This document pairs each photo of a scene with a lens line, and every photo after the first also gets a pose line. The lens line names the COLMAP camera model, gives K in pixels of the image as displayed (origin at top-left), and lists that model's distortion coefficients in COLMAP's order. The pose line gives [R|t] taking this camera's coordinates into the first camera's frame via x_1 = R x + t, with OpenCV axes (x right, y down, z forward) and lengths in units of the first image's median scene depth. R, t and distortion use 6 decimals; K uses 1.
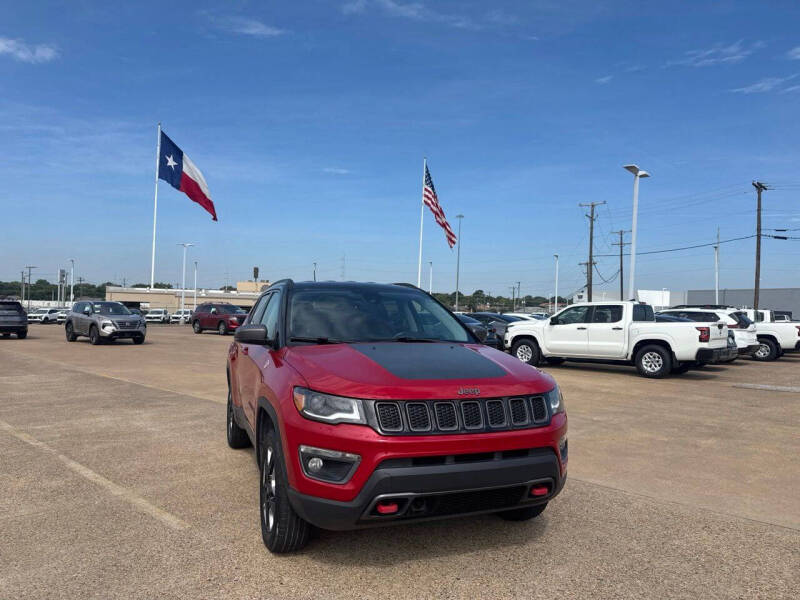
lens RADIAL K [[566.9, 0, 404.3], [0, 566.9, 301.3], [0, 0, 1]] dist [0.052642, -0.066598]
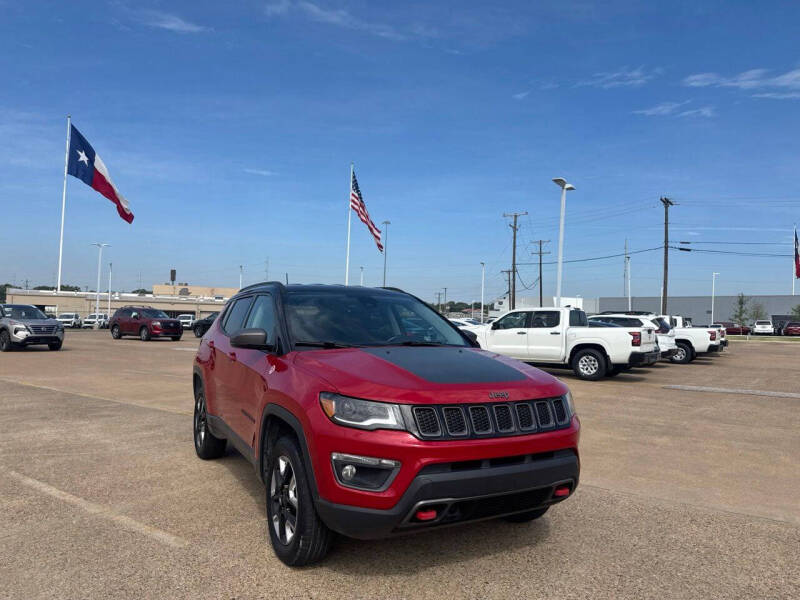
lens RADIAL K [[566.5, 0, 400.5], [0, 566.5, 296.9], [0, 0, 1]] dist [0.044548, -0.055670]
pose [[0.991511, 0.008166, 0.129769, -0.038434], [-0.005973, 0.999833, -0.017281, 0.000729], [-0.129888, 0.016359, 0.991394, 0.004437]]
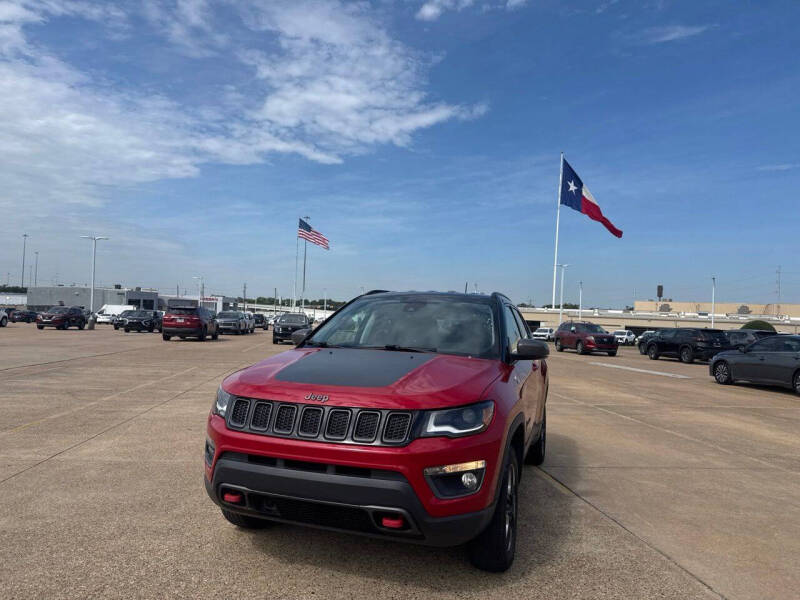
lens RADIAL K [[572.5, 0, 402.7], [0, 572.5, 300.0], [0, 0, 1]] dist [0.039850, -0.054356]
pose [[0.762175, -0.013293, -0.647234, 0.171788], [-0.011470, 0.999355, -0.034031, 0.004787], [0.647269, 0.033361, 0.761531, 0.069510]]
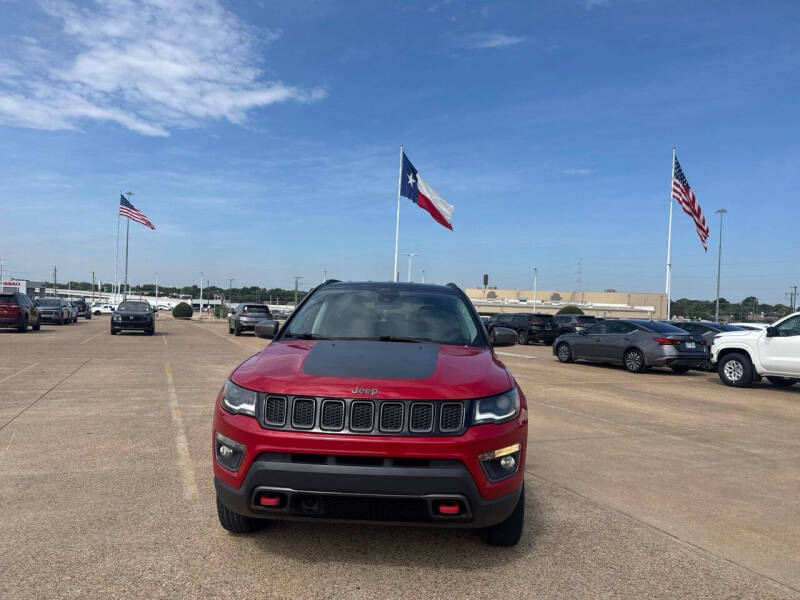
lens RADIAL K [[572.5, 0, 402.7], [0, 572.5, 300.0], [0, 0, 1]] dist [0.039850, -0.054356]
pose [[0.913246, 0.001776, -0.407405, 0.112385], [-0.007742, 0.999886, -0.012995, 0.003446], [0.407335, 0.015022, 0.913155, 0.029550]]
